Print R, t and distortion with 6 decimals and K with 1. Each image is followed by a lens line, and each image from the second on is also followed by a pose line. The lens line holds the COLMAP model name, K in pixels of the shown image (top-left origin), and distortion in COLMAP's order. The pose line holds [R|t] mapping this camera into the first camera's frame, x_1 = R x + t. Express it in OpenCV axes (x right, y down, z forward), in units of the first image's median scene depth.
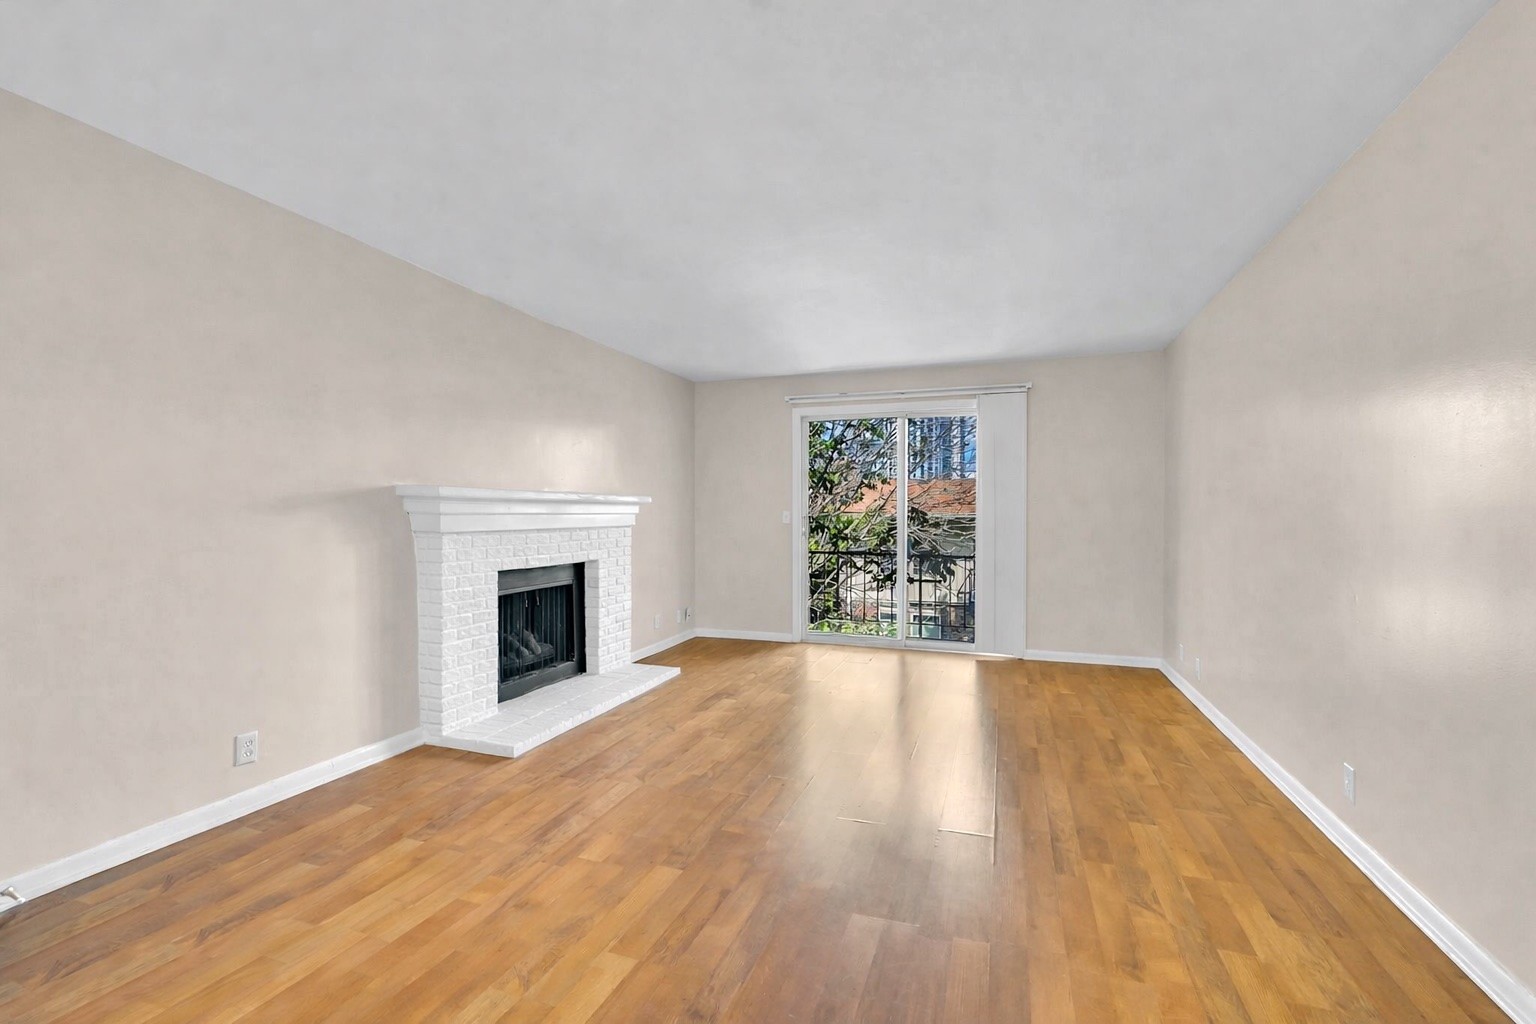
lens RADIAL K [[676.4, 0, 768.0], [0, 676.4, 512.0], [0, 0, 1]] dist [-0.000343, -0.000249]
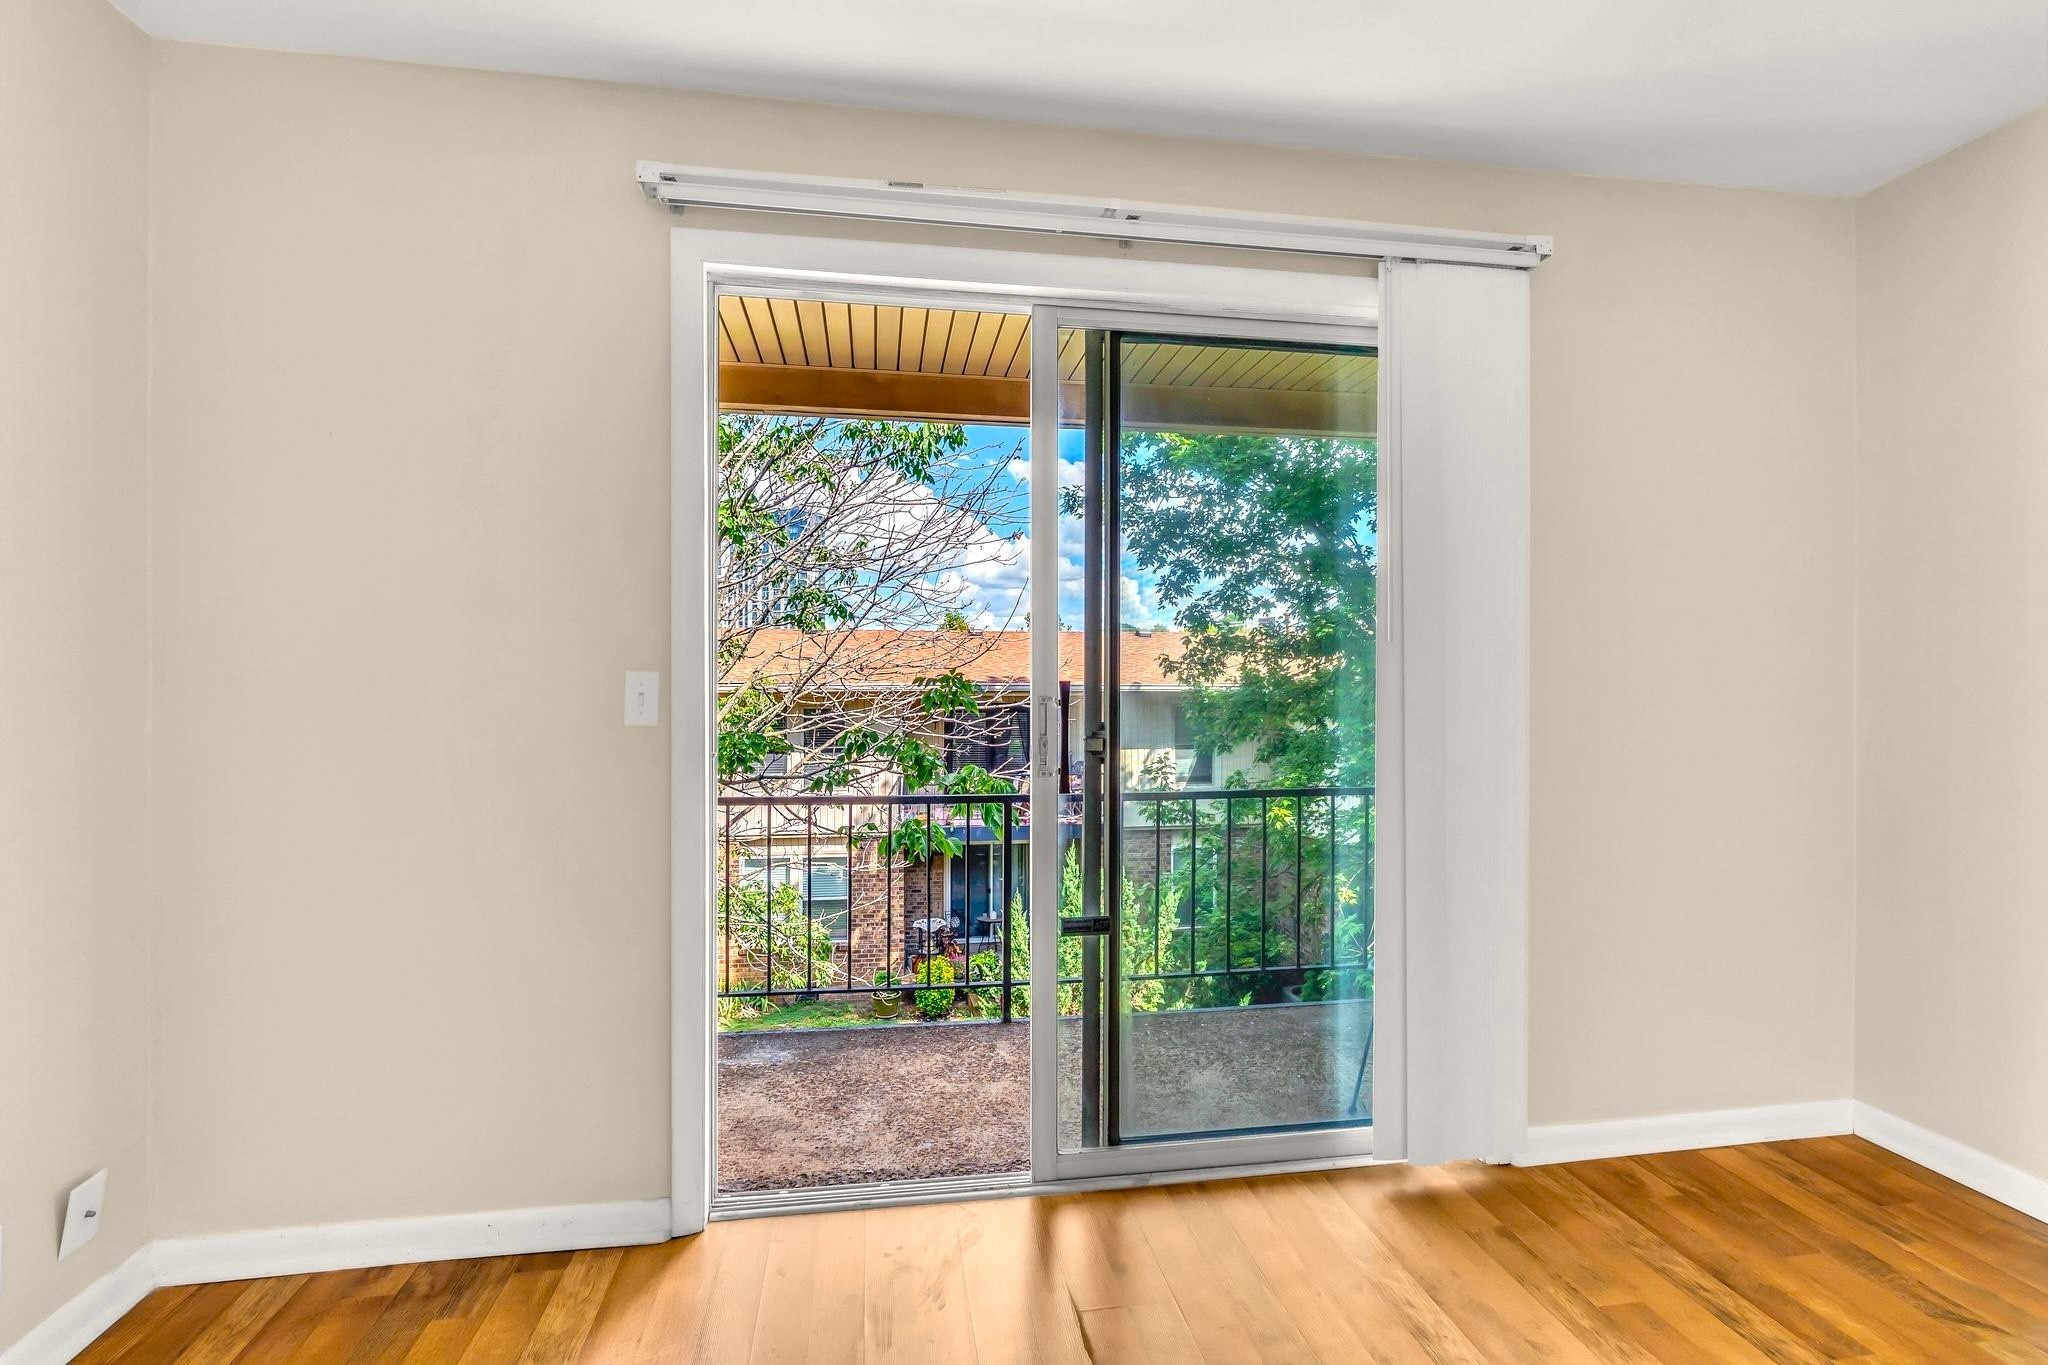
lens RADIAL K [[921.1, 0, 1024.0], [0, 921.1, 682.5], [0, 0, 1]] dist [-0.003617, -0.000338]
pose [[0.881247, -0.003660, 0.472642, -0.008111], [0.004599, 0.999989, -0.000832, 0.003836], [-0.472634, 0.002907, 0.881254, 0.895808]]
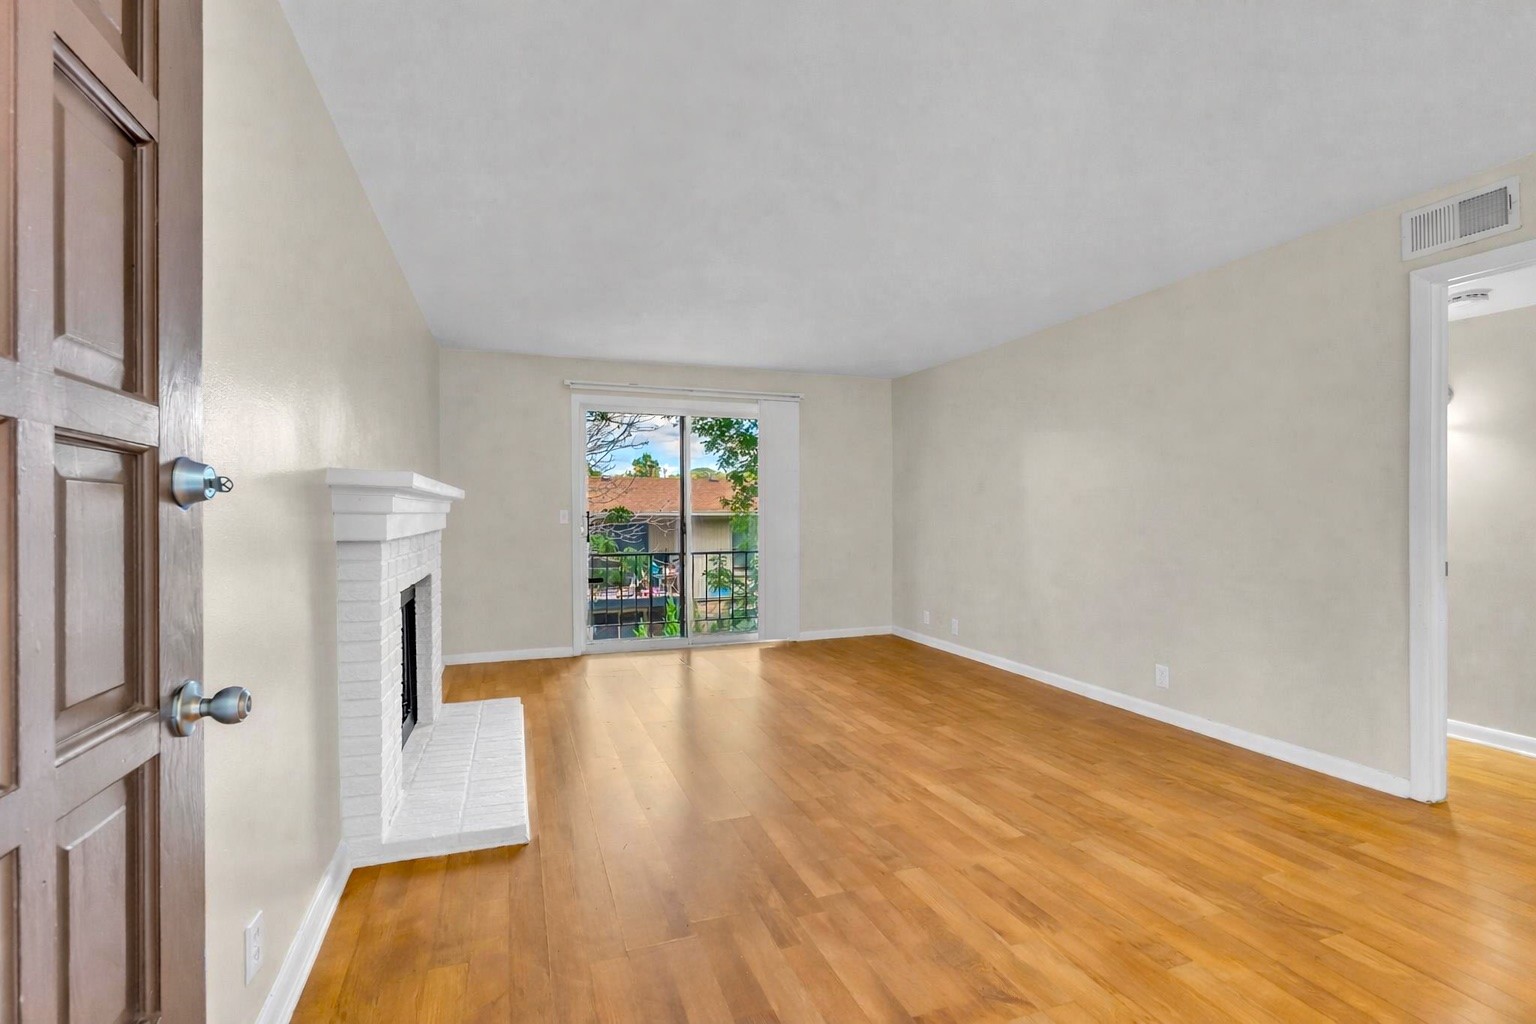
lens RADIAL K [[690.8, 0, 768.0], [0, 690.8, 512.0], [0, 0, 1]] dist [-0.003617, -0.000338]
pose [[0.772452, -0.006020, 0.635044, -0.463463], [0.005126, 0.999982, 0.003245, 0.001592], [-0.635052, 0.000749, 0.772469, 0.177185]]
